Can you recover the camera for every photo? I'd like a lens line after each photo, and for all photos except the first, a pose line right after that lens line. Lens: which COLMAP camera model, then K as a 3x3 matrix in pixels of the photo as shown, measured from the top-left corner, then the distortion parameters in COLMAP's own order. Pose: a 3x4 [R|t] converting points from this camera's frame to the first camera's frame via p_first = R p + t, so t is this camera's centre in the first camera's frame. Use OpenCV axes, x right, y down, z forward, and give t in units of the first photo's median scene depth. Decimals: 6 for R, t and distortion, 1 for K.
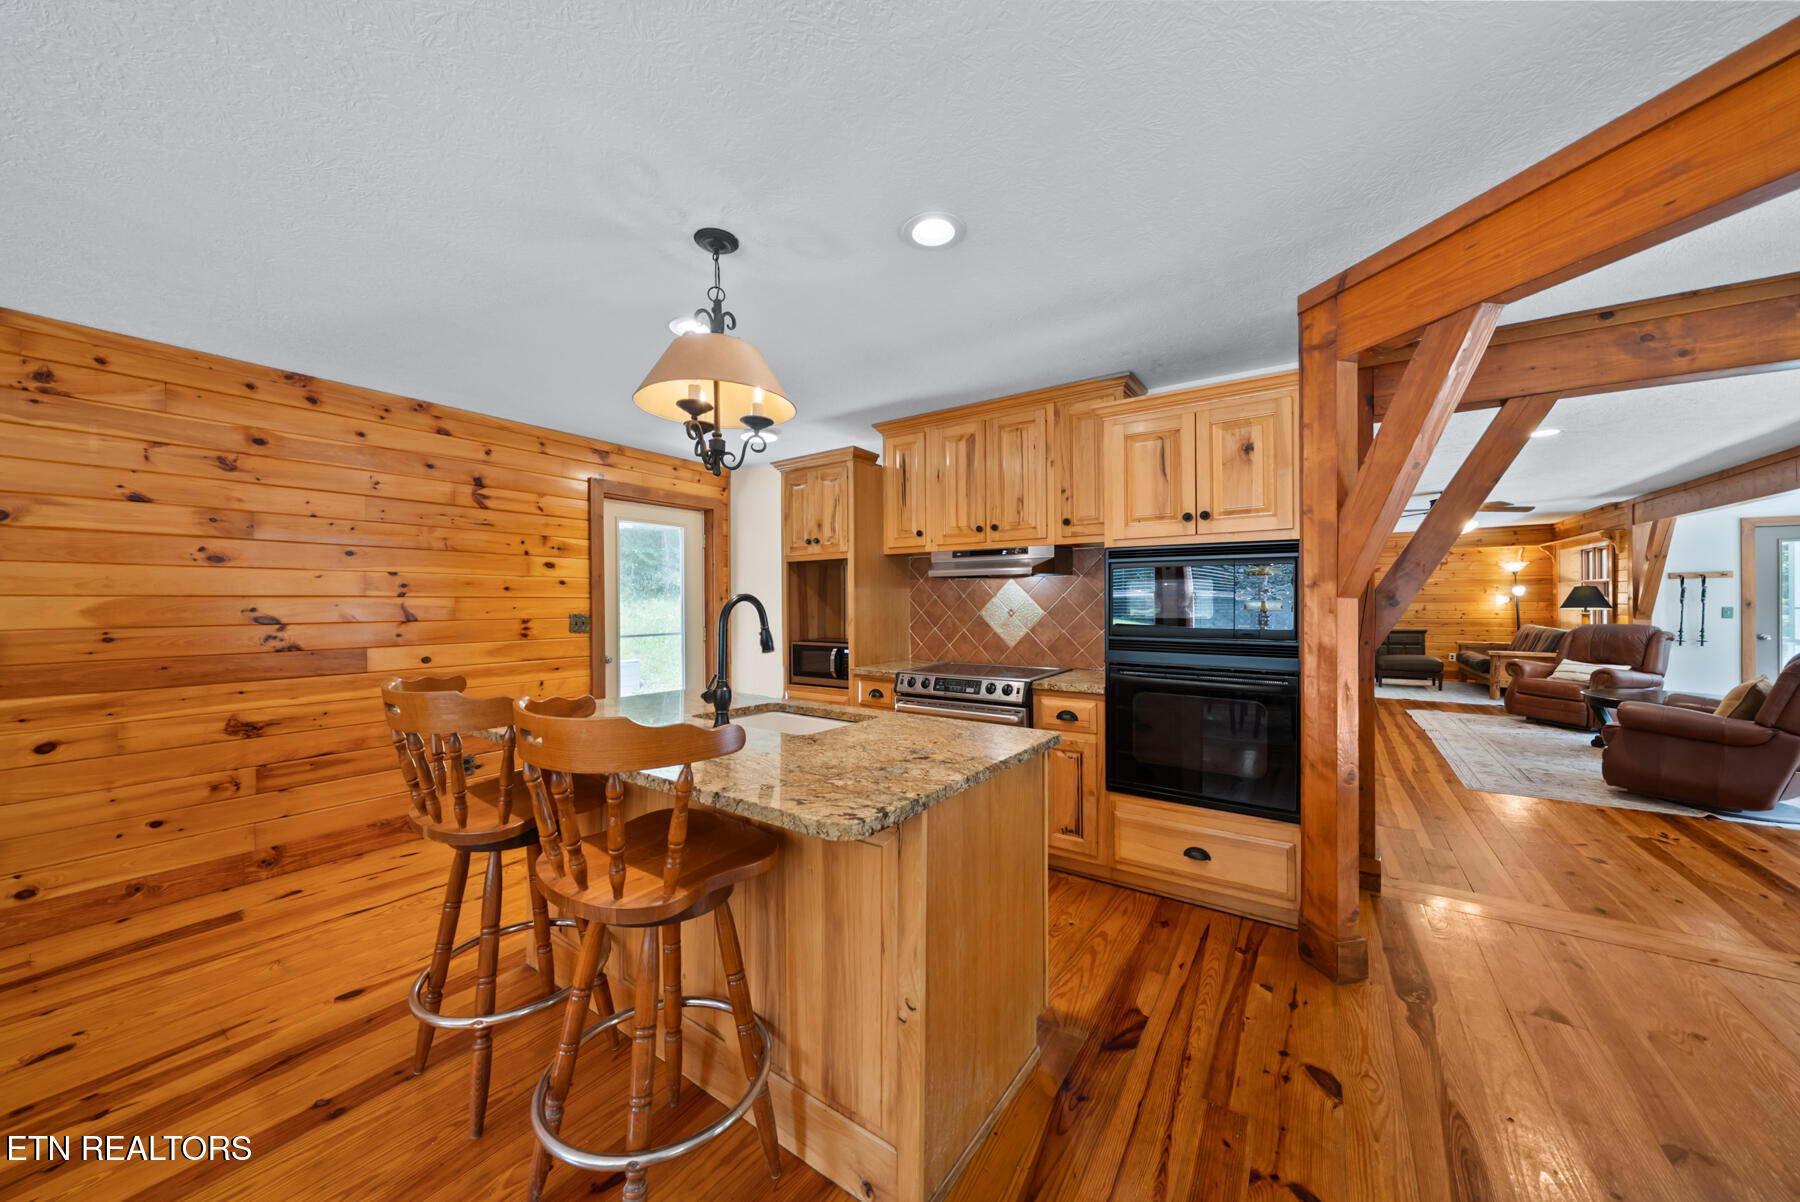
lens RADIAL K [[619.3, 0, 896.1], [0, 619.3, 602.0], [0, 0, 1]] dist [-0.004898, 0.000277]
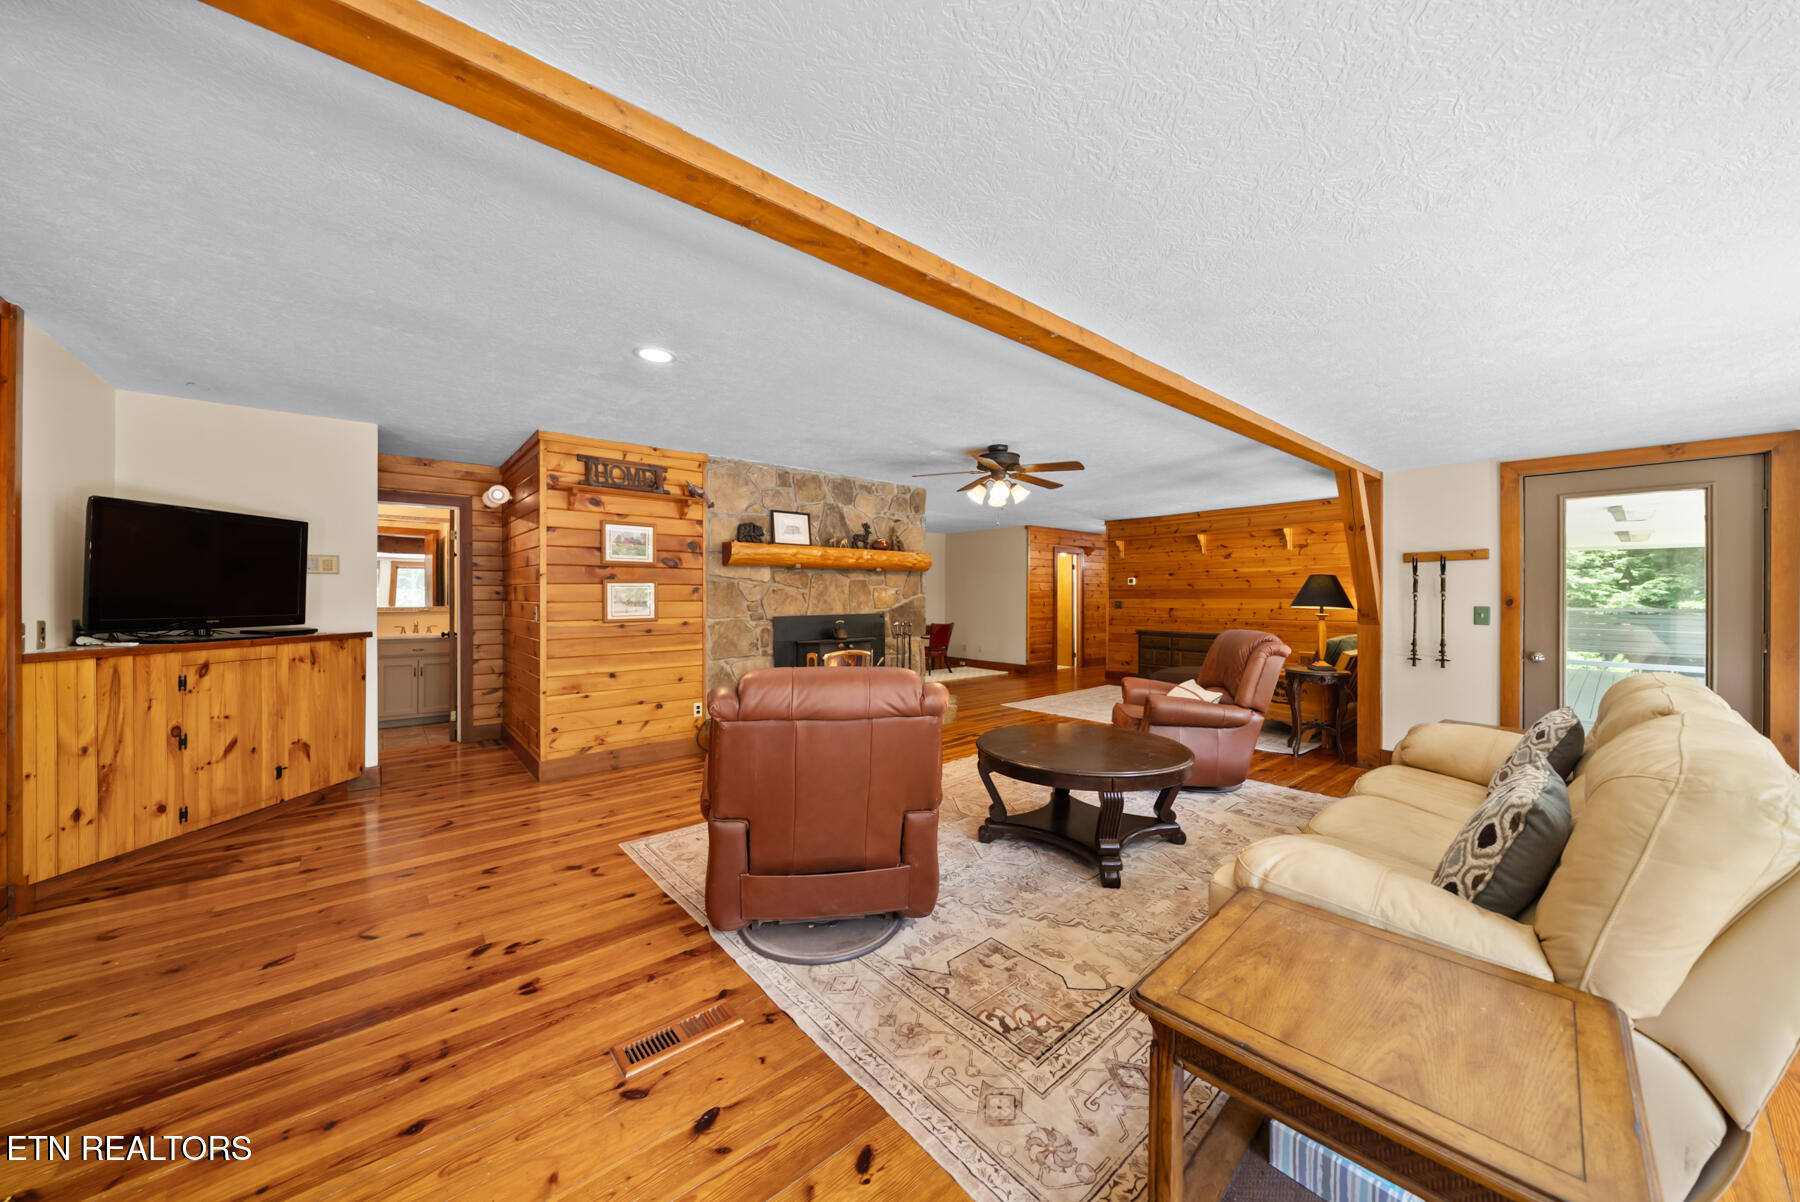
lens RADIAL K [[619.3, 0, 885.6], [0, 619.3, 595.5], [0, 0, 1]] dist [-0.004898, 0.000277]
pose [[0.964536, 0.006376, -0.263874, 1.693218], [-0.006694, 0.999978, -0.000304, 0.001443], [0.263866, 0.002059, 0.964557, 0.431828]]
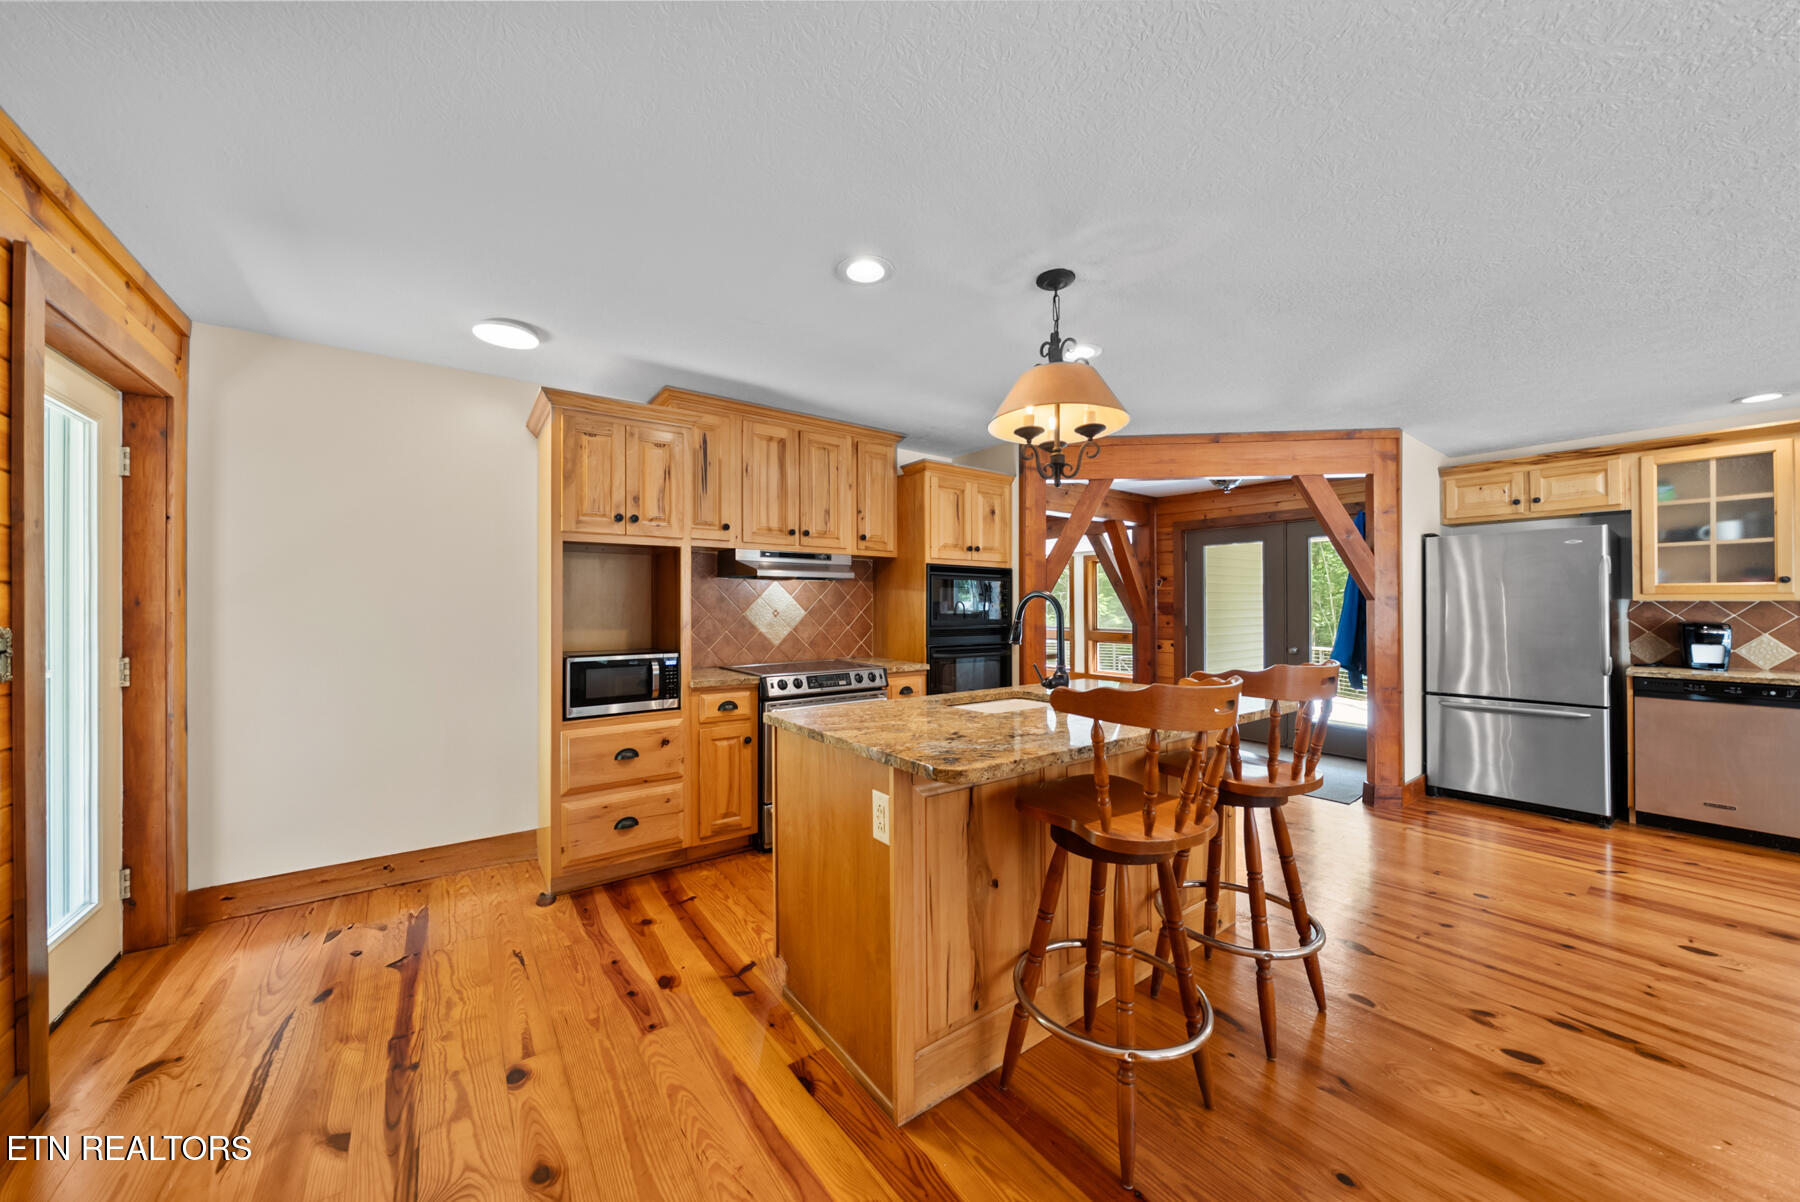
lens RADIAL K [[619.3, 0, 896.5], [0, 619.3, 601.7], [0, 0, 1]] dist [-0.004898, 0.000277]
pose [[0.326904, 0.009624, 0.945008, -0.765567], [0.000817, 0.999945, -0.010466, 0.009578], [-0.945057, 0.004194, 0.326878, 0.478555]]
